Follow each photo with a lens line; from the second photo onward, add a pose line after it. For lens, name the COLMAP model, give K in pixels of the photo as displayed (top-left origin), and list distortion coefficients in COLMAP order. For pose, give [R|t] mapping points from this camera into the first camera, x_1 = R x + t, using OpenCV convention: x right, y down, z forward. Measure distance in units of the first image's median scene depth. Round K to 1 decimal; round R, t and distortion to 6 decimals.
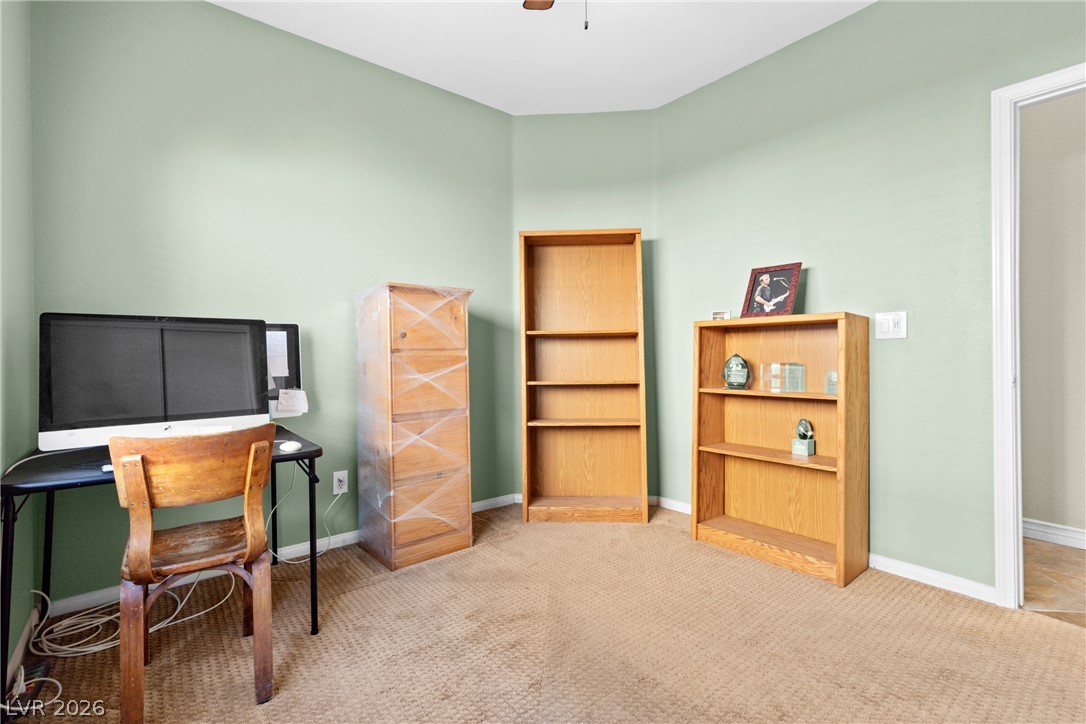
lens RADIAL K [[484.1, 0, 547.3], [0, 484.1, 364.4], [0, 0, 1]] dist [0.002208, 0.000313]
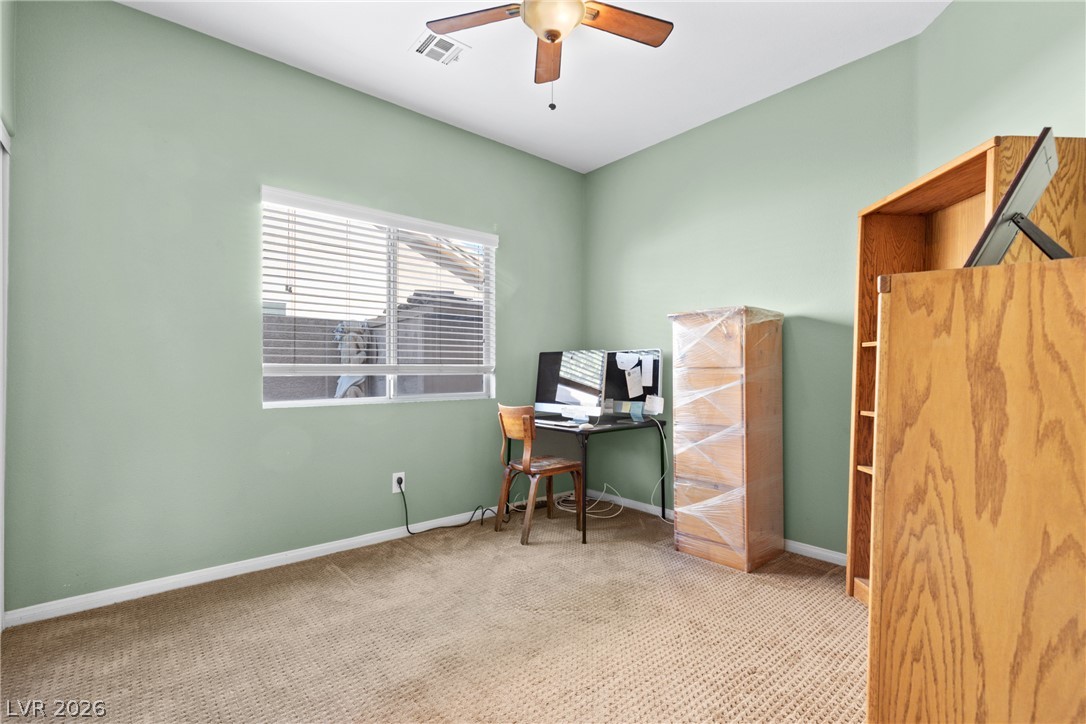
lens RADIAL K [[484.1, 0, 547.3], [0, 484.1, 364.4], [0, 0, 1]] dist [0.002208, 0.000313]
pose [[0.026347, -0.009824, -0.999605, 0.882925], [-0.025662, 0.999616, -0.010500, -0.018707], [0.999323, 0.025929, 0.026085, 0.630503]]
